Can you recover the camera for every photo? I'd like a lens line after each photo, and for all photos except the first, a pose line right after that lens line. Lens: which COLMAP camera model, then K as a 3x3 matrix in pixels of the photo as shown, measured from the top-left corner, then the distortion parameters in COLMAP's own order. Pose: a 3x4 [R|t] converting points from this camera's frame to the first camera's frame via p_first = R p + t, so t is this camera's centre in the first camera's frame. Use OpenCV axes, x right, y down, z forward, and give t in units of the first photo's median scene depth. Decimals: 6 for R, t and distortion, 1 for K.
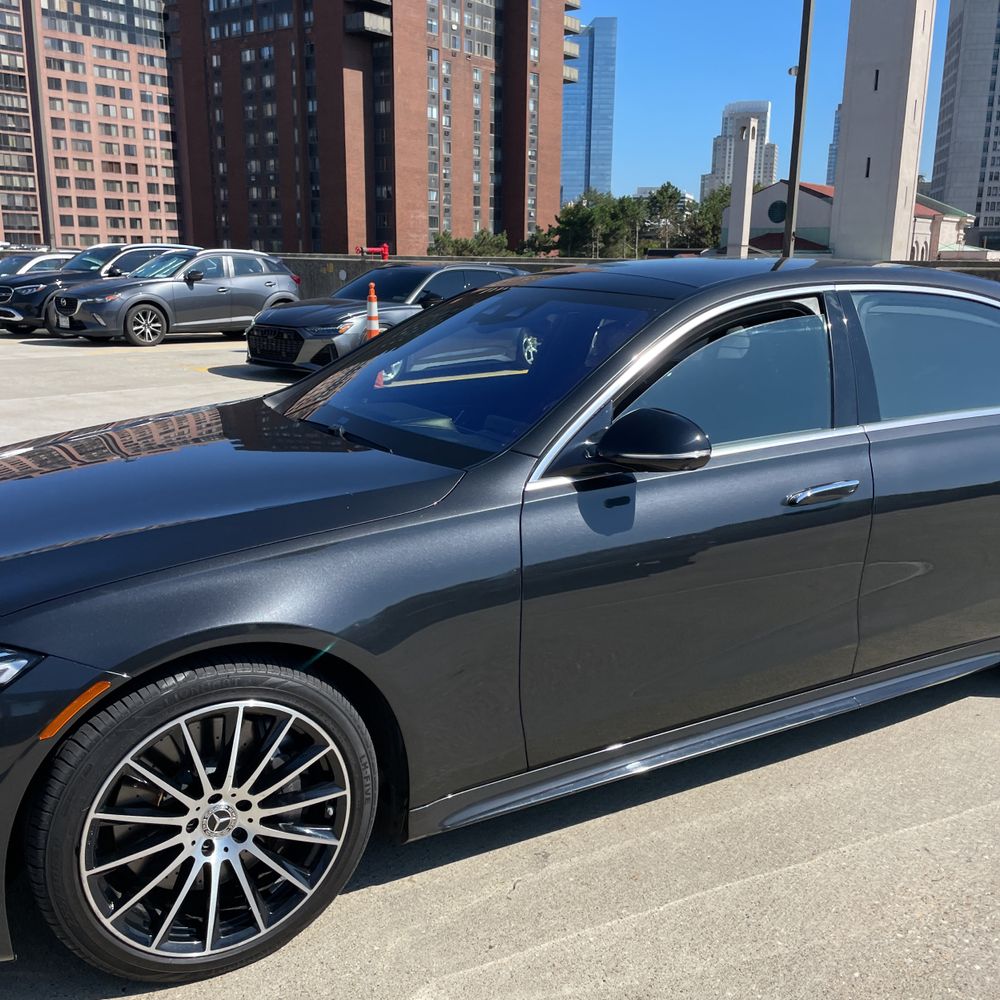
lens RADIAL K [[1008.4, 0, 499.2], [0, 1008.4, 504.0], [0, 0, 1]] dist [0.076212, -0.110540]
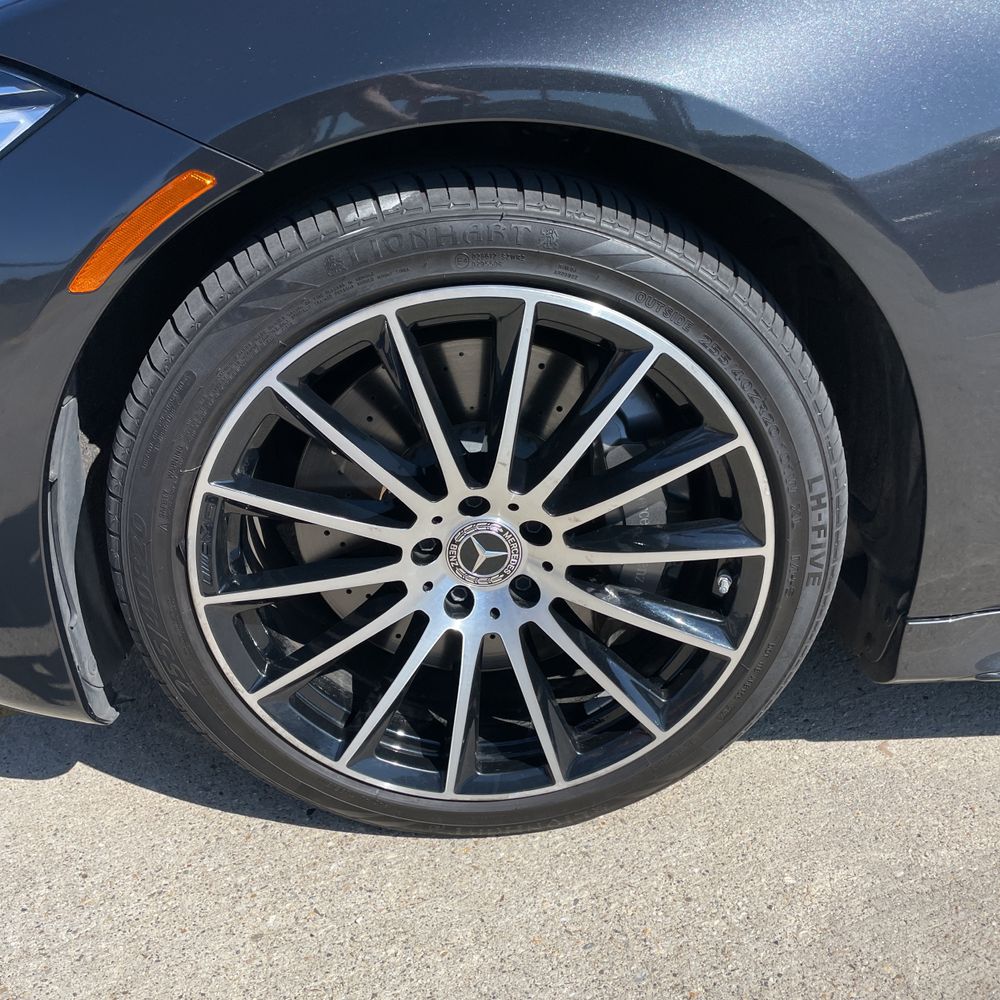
lens RADIAL K [[1022.8, 0, 497.1], [0, 1022.8, 487.4], [0, 0, 1]] dist [0.081046, -0.118552]
pose [[0.889932, 0.171501, -0.422621, -0.074069], [-0.073231, 0.968318, 0.238740, 0.166681], [0.450176, -0.181514, 0.874296, 0.589588]]
